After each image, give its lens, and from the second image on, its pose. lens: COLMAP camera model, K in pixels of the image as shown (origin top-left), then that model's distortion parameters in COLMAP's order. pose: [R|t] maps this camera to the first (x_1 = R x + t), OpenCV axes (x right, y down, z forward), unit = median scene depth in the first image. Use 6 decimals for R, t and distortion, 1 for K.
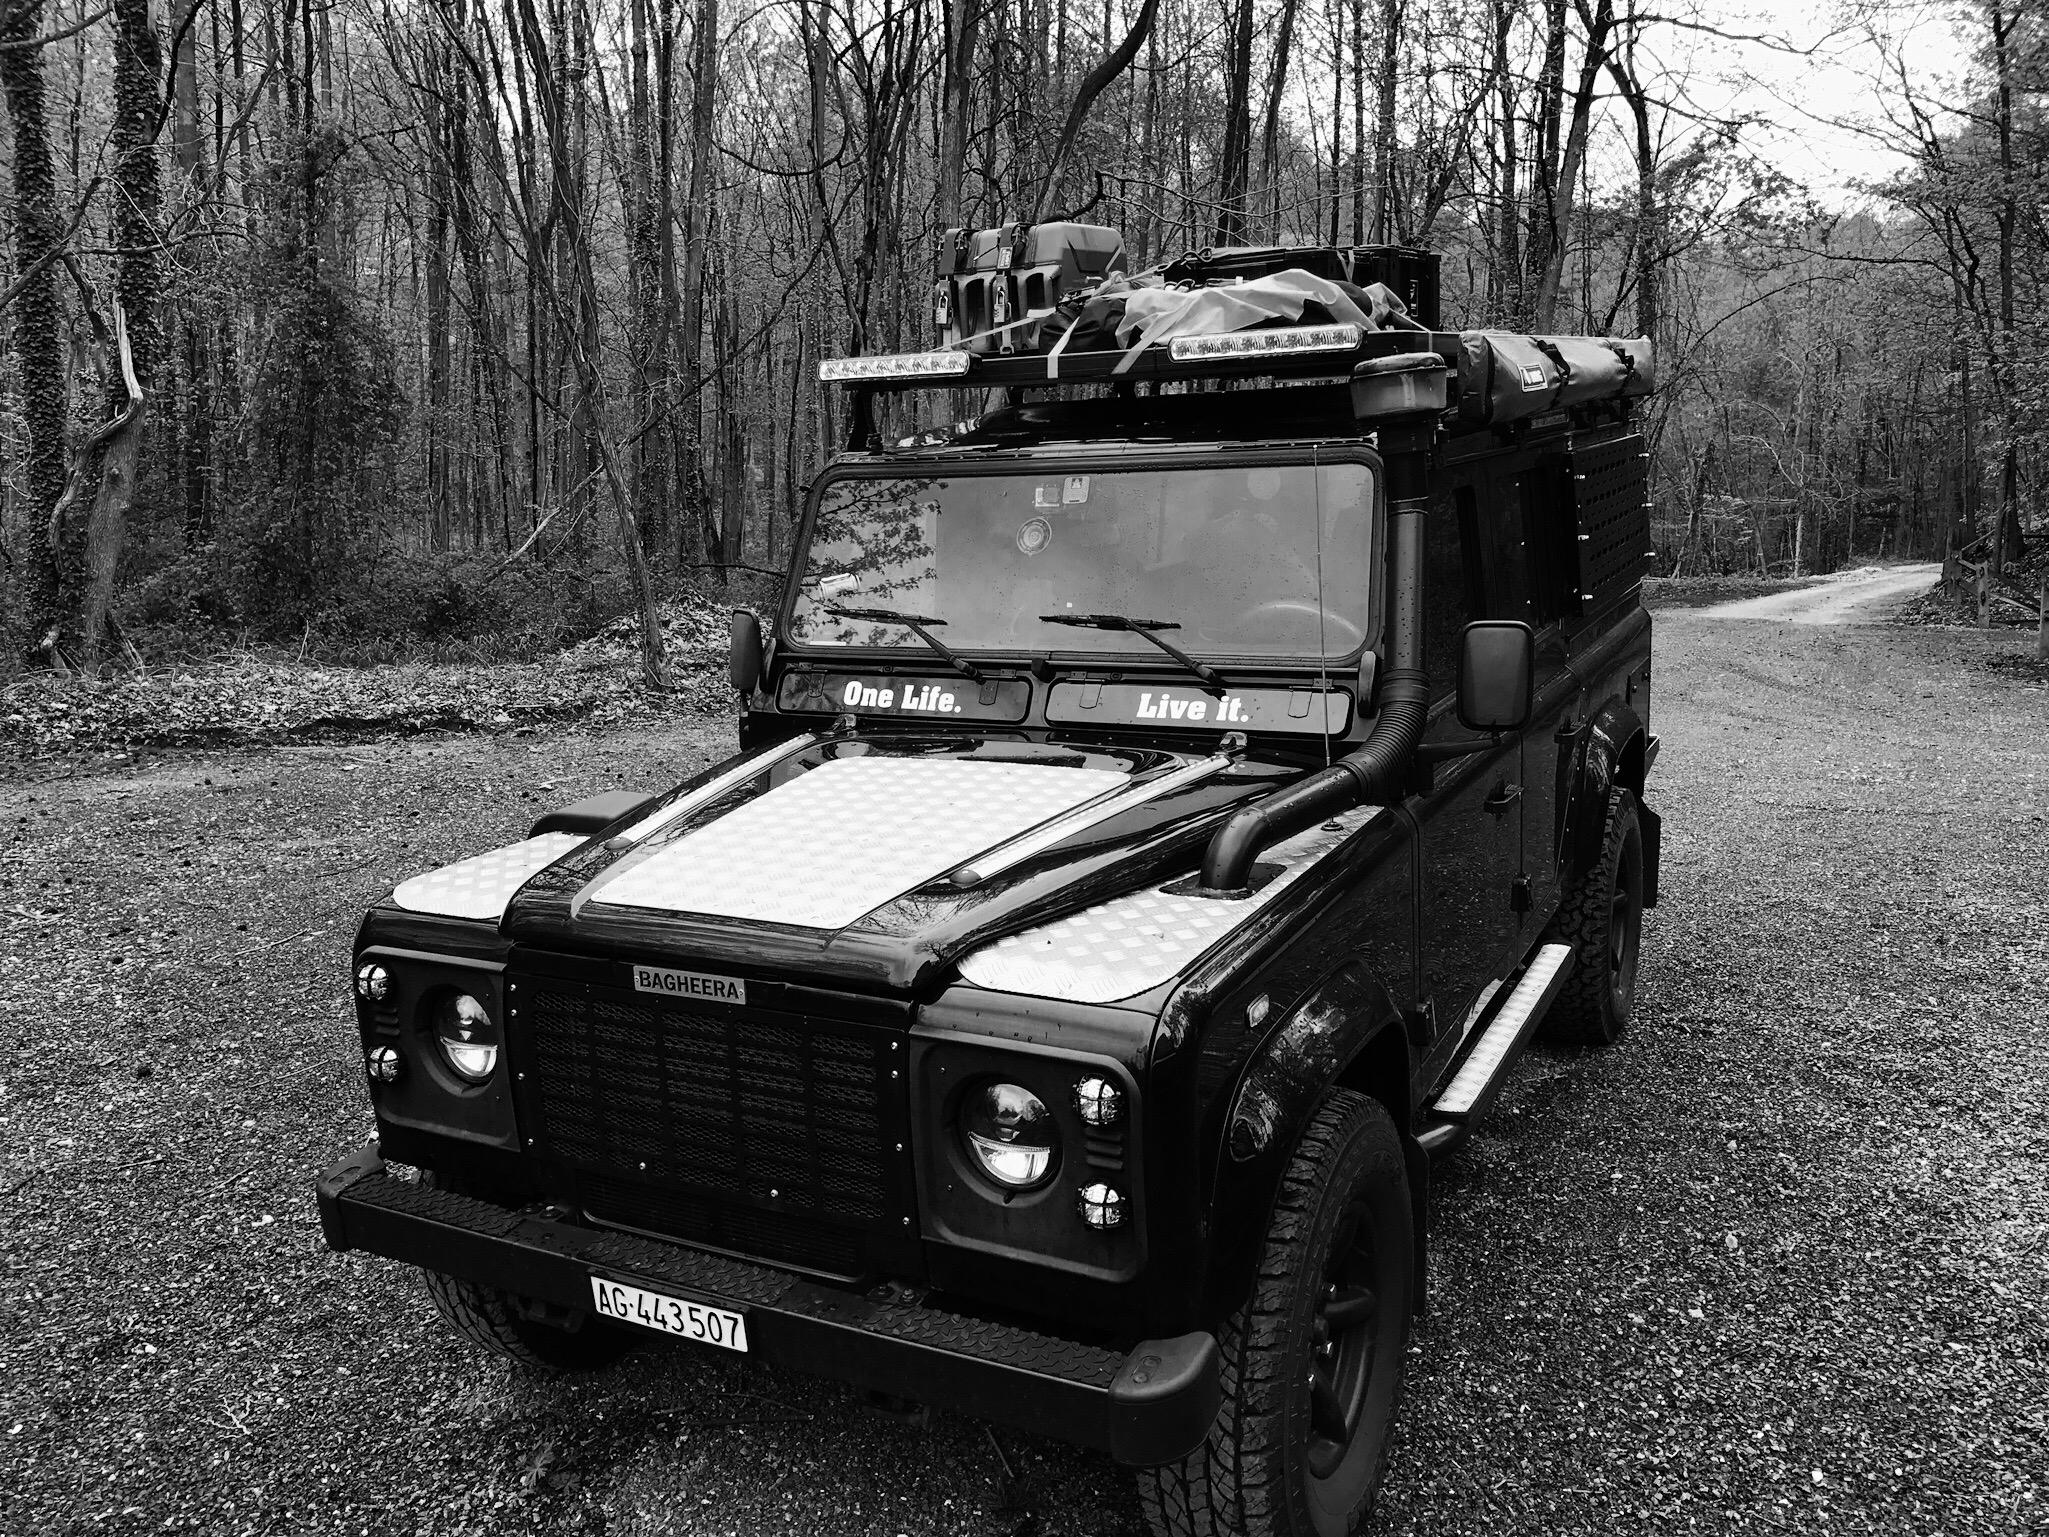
lens RADIAL K [[1668.4, 0, 1023.4], [0, 1668.4, 766.9], [0, 0, 1]] dist [-0.001960, -0.010470]
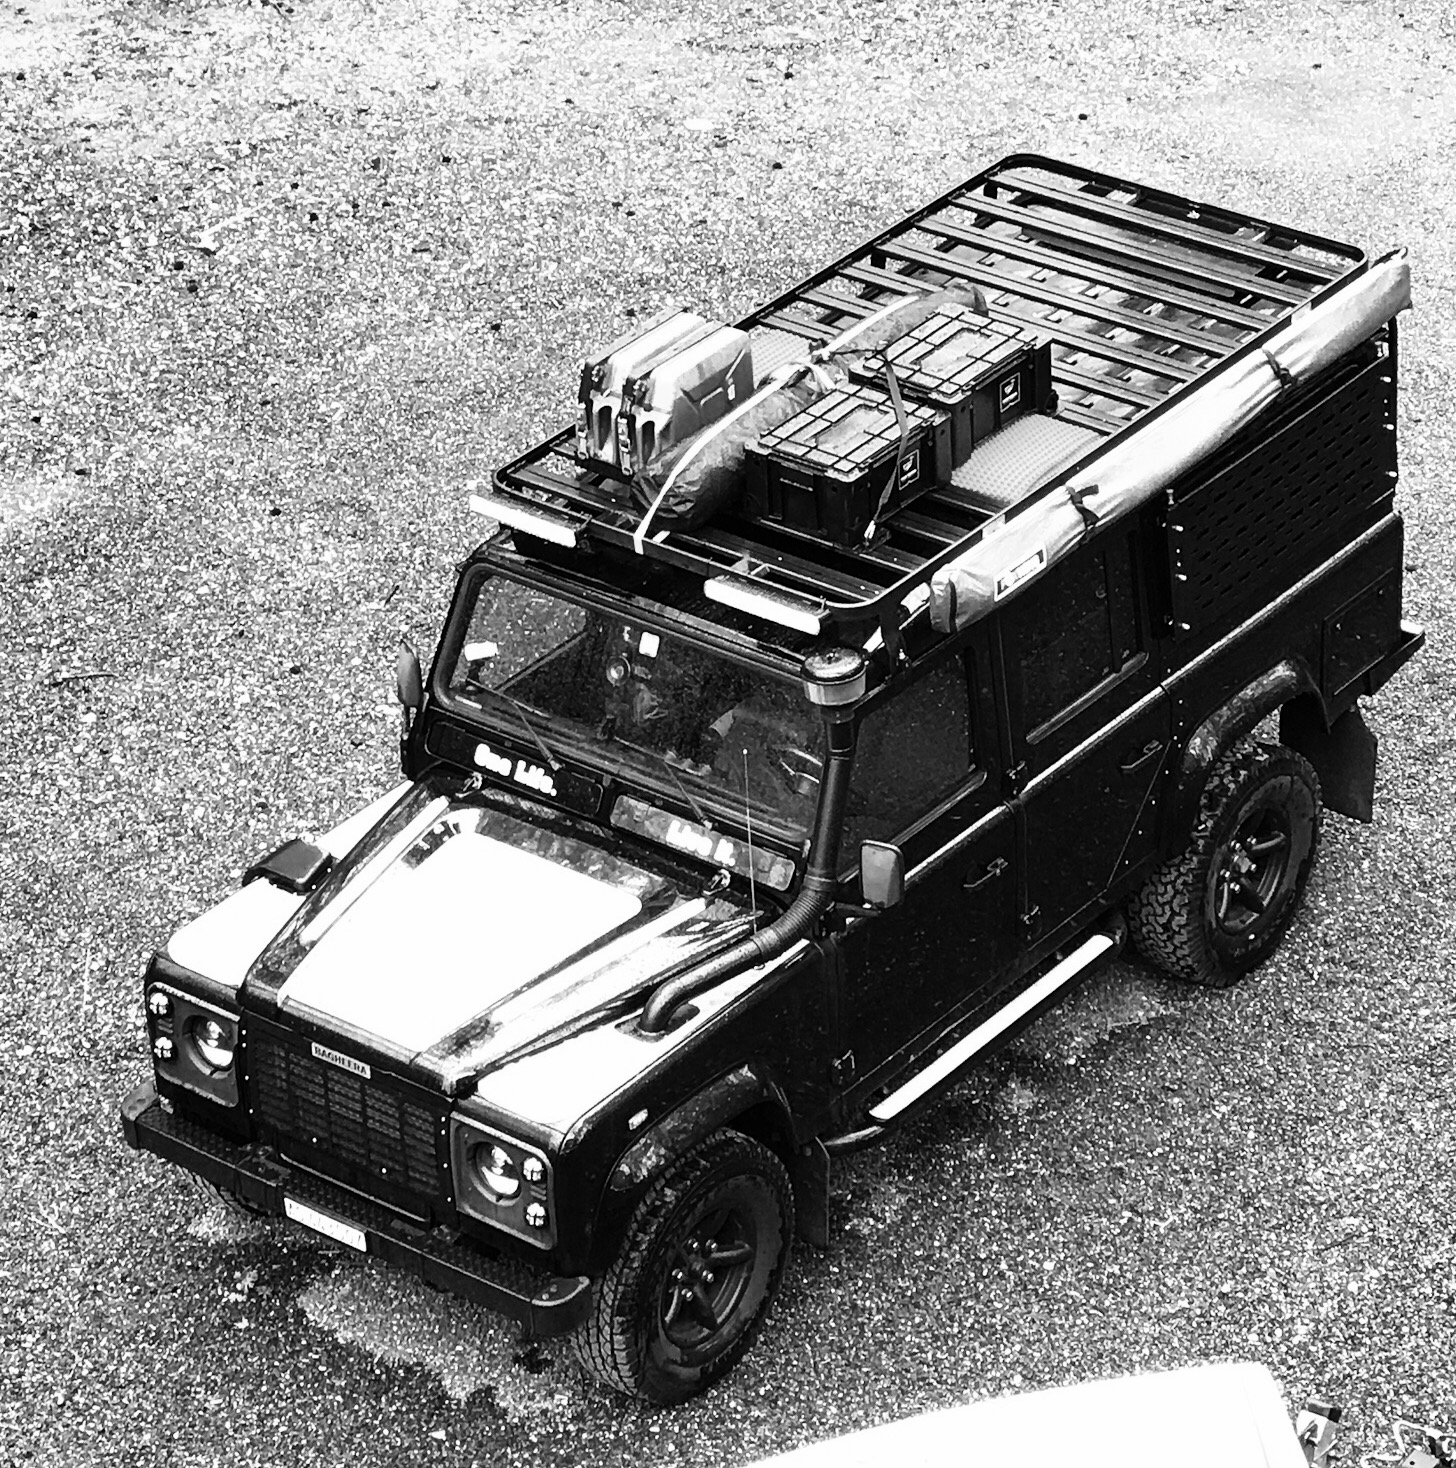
lens RADIAL K [[5578.0, 0, 728.4], [0, 5578.0, 734.3], [0, 0, 1]] dist [-0.298261, 0.000000]
pose [[0.984326, 0.104639, -0.141961, 0.901784], [-0.050781, 0.939033, 0.340055, -1.987650], [0.168889, -0.327516, 0.929629, -3.861869]]
